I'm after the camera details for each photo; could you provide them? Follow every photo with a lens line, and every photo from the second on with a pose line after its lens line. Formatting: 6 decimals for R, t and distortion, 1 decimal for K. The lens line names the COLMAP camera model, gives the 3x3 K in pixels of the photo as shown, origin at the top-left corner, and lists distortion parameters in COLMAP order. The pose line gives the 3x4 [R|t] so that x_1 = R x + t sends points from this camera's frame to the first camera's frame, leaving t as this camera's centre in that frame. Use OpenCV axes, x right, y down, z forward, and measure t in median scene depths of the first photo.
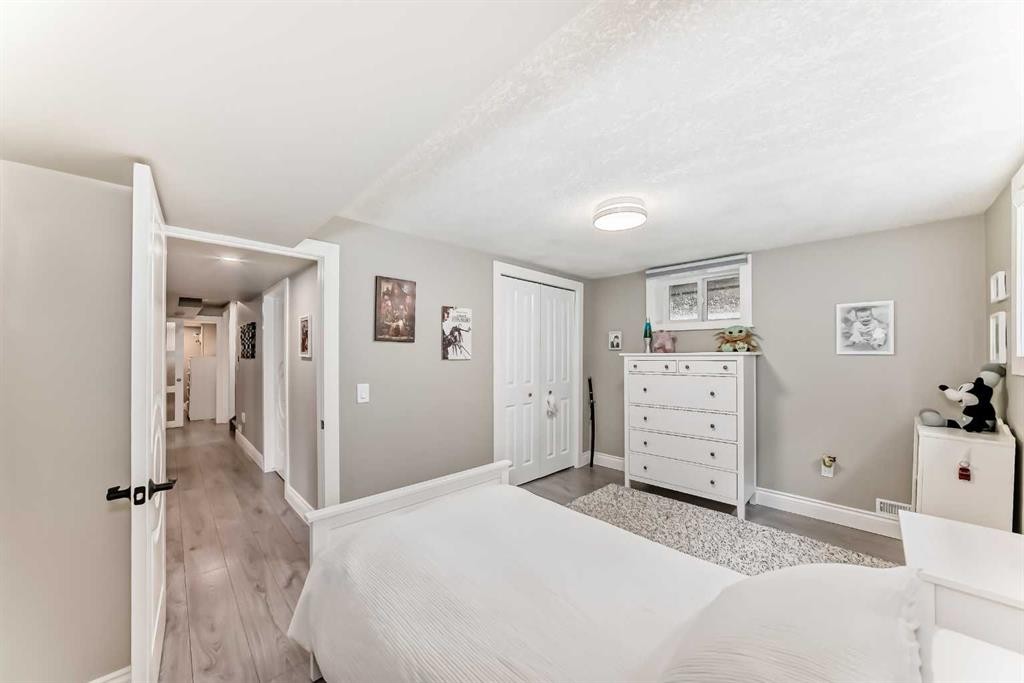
lens RADIAL K [[360.3, 0, 514.1], [0, 360.3, 348.7], [0, 0, 1]] dist [-0.027741, 0.008224]
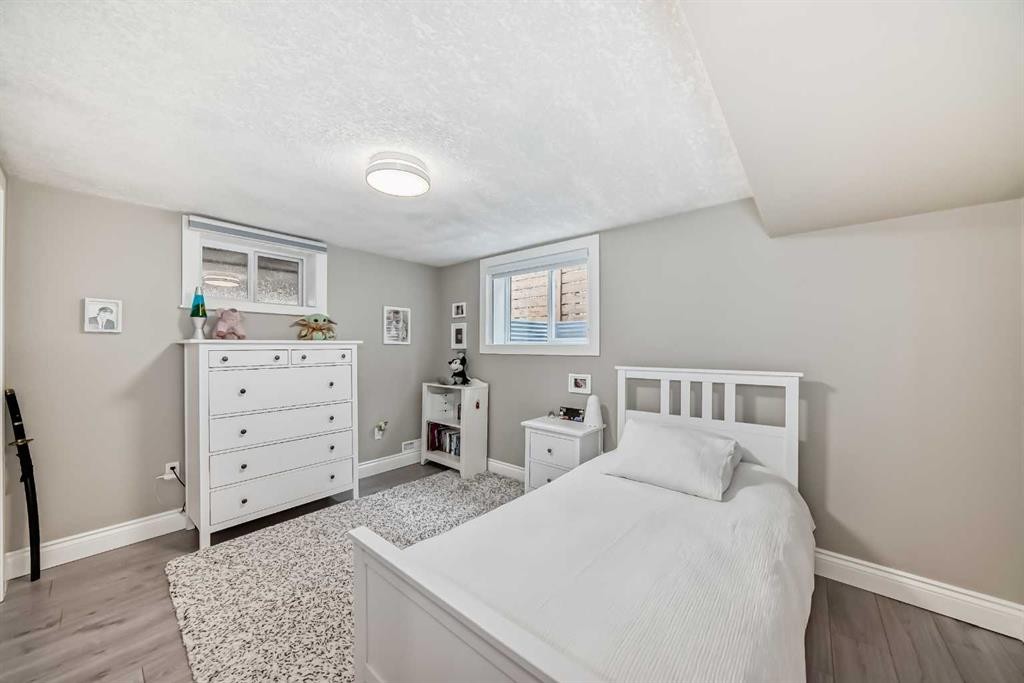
lens RADIAL K [[364.1, 0, 511.2], [0, 364.1, 344.1], [0, 0, 1]] dist [-0.026025, 0.008311]
pose [[-0.099738, 0.009330, 0.994970, -0.418660], [-0.018177, 0.999772, -0.011198, 0.019845], [-0.994848, -0.019203, -0.099545, 0.576421]]
